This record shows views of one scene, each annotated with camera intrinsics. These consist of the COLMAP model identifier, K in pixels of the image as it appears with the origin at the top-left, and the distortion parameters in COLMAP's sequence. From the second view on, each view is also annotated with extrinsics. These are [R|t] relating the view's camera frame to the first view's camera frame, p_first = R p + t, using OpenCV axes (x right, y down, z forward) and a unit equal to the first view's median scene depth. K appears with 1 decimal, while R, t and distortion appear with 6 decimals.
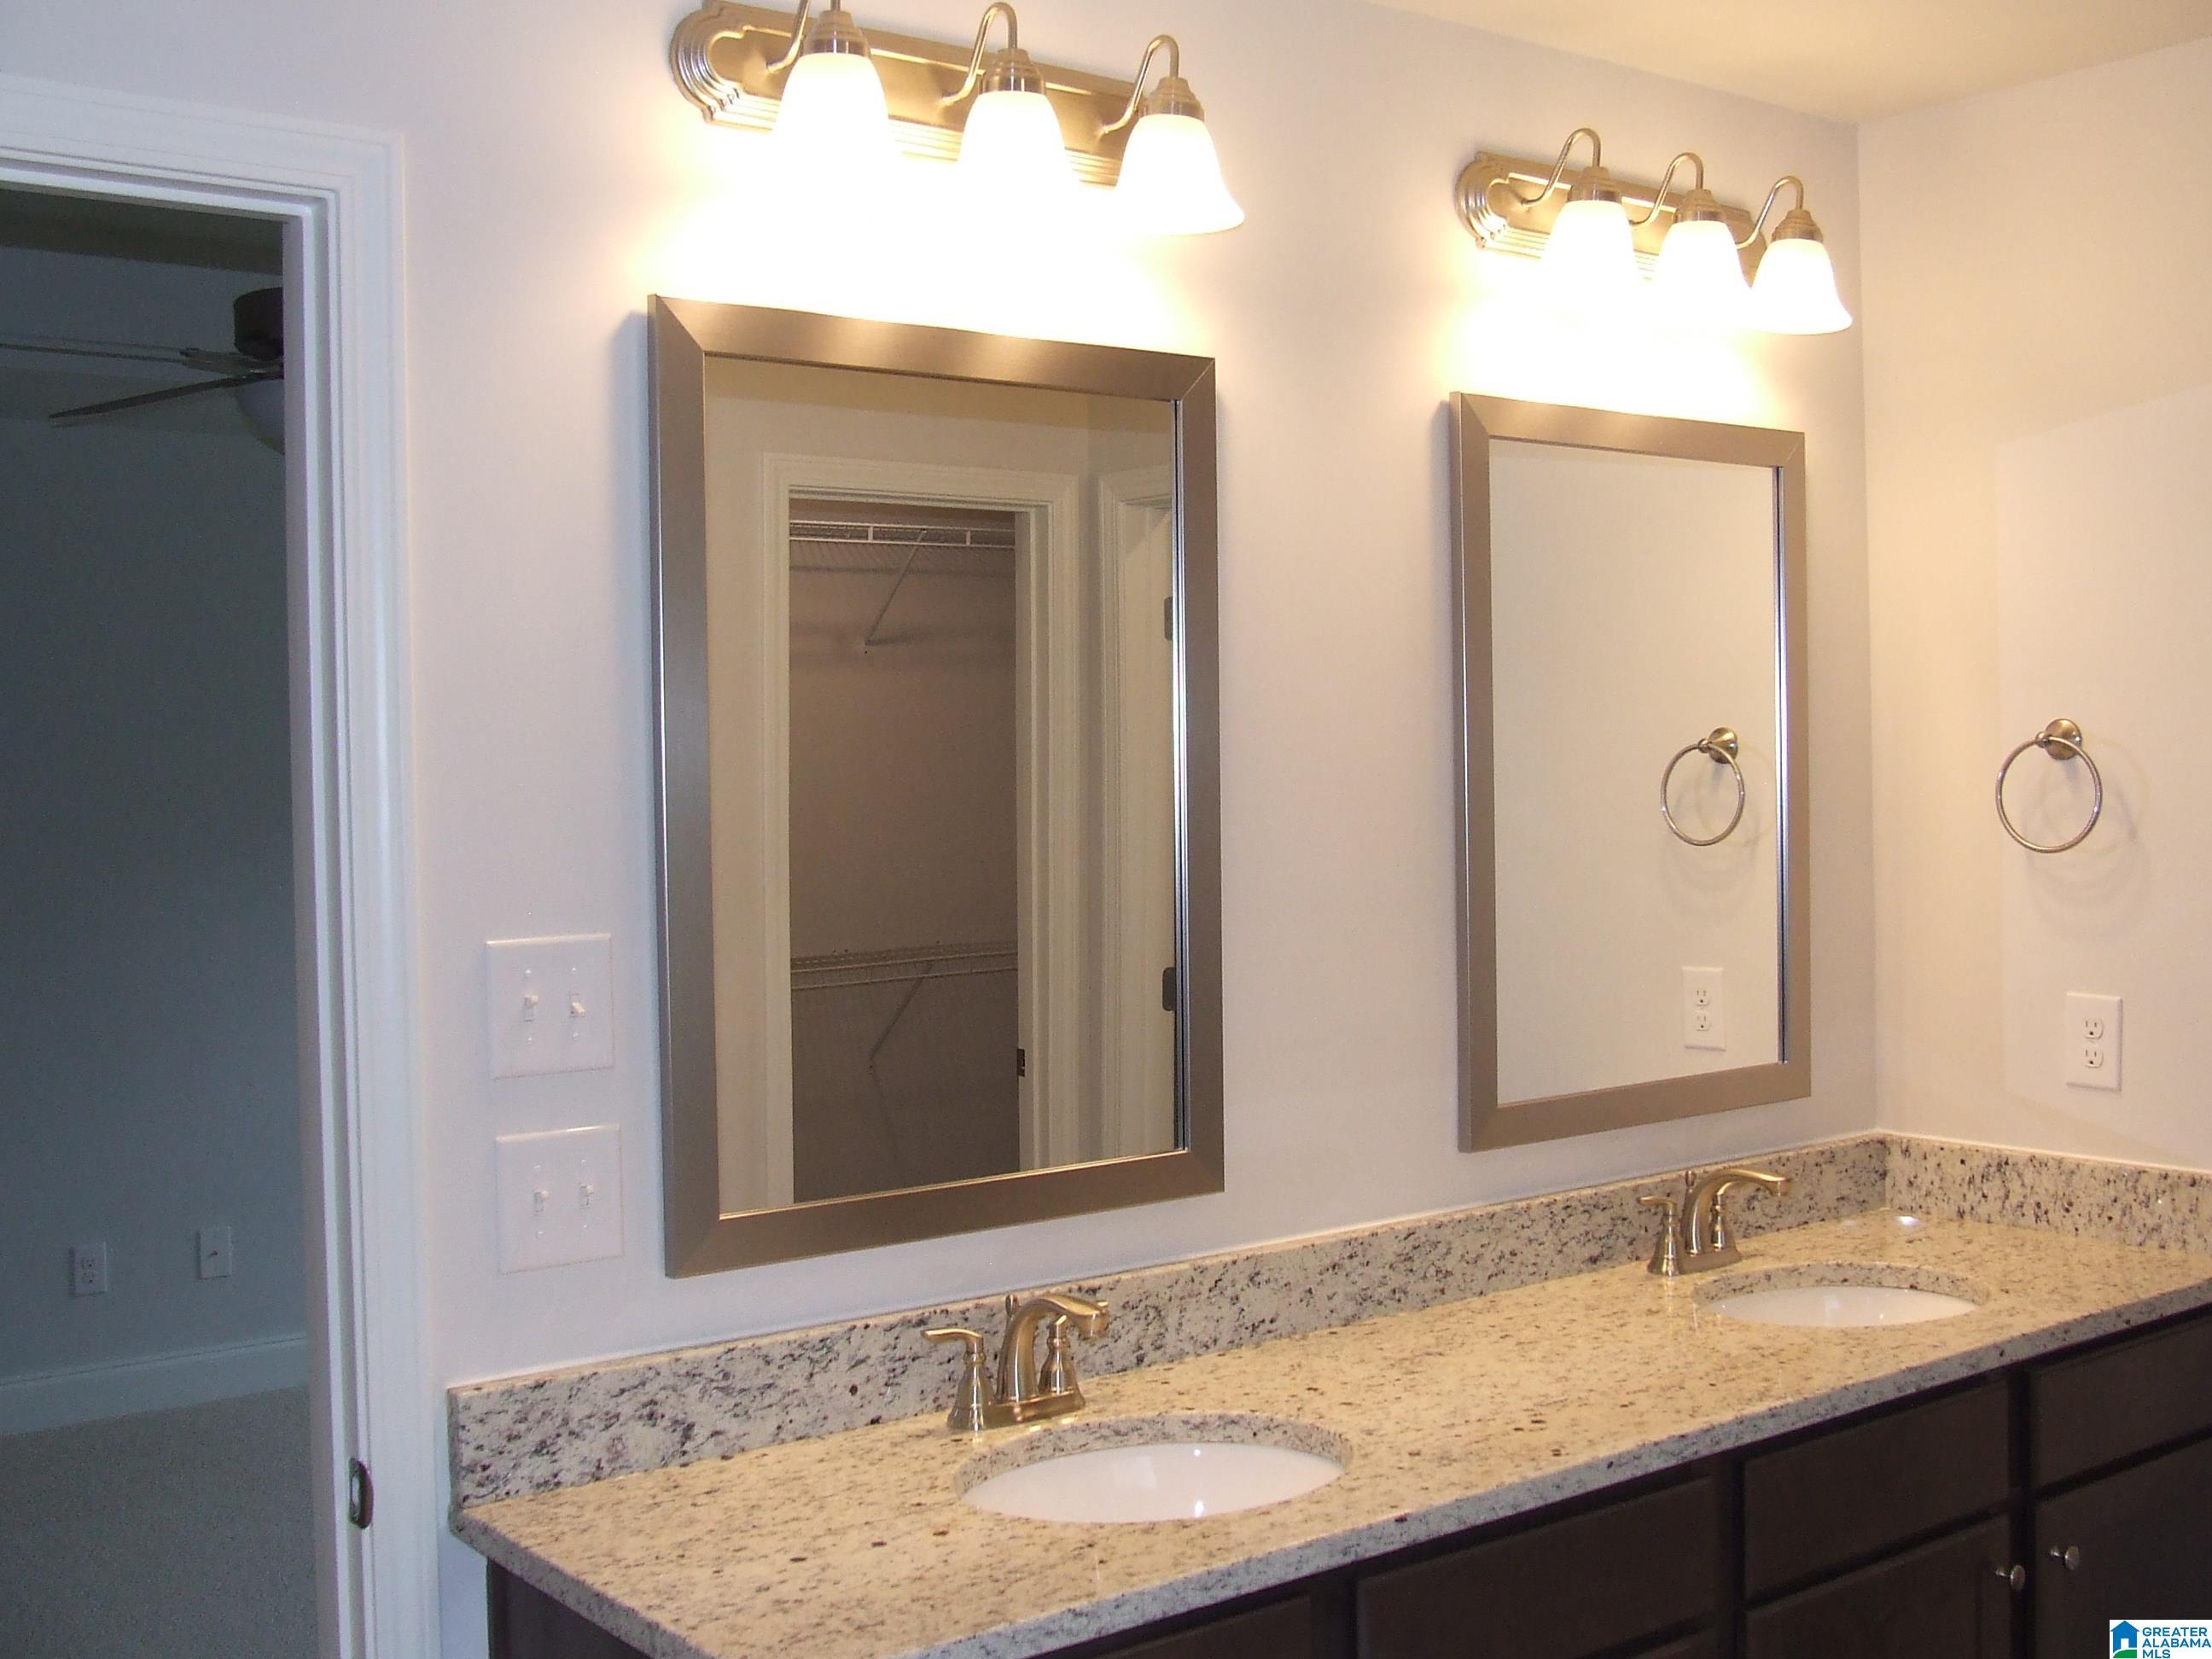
lens RADIAL K [[2423.0, 0, 1094.8], [0, 2423.0, 831.3], [0, 0, 1]] dist [-0.089208, 0.129033]
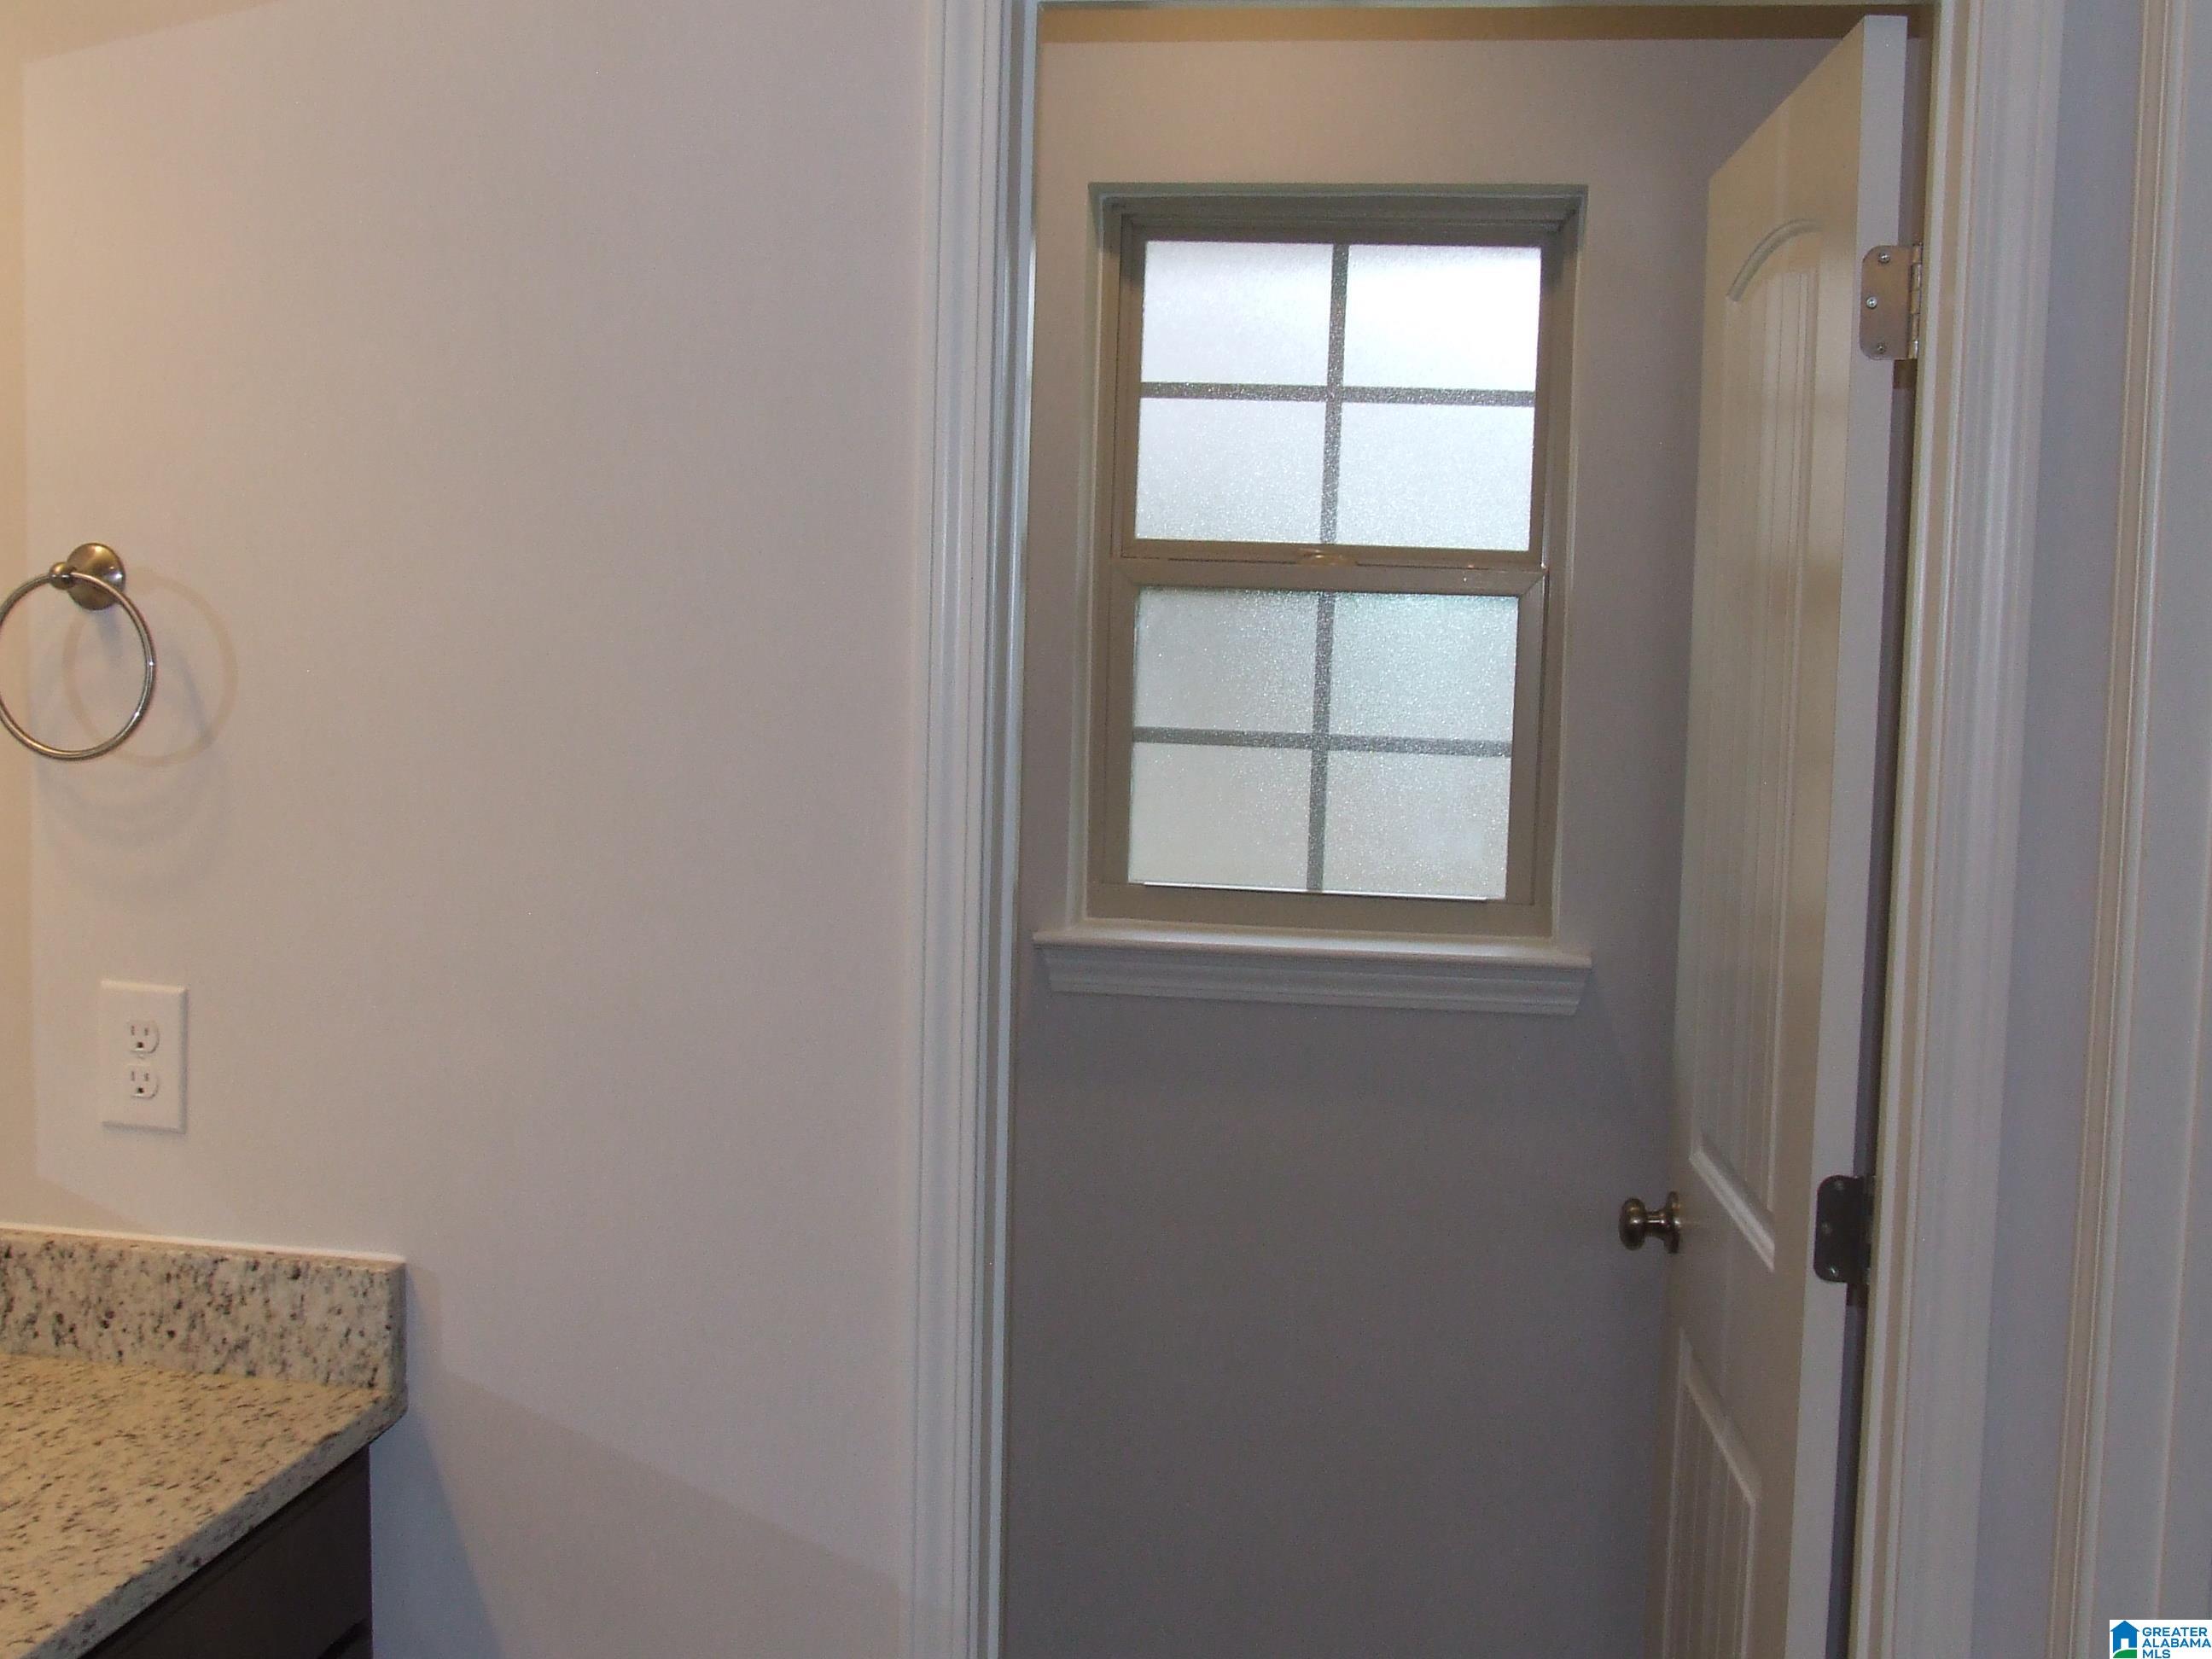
lens RADIAL K [[2421.2, 0, 1099.2], [0, 2421.2, 815.2], [0, 0, 1]] dist [-0.105828, 0.143690]
pose [[0.725394, -0.023237, 0.687942, 0.168122], [-0.024144, 0.997956, 0.059166, -0.019798], [-0.687910, -0.059529, 0.723350, 0.374339]]
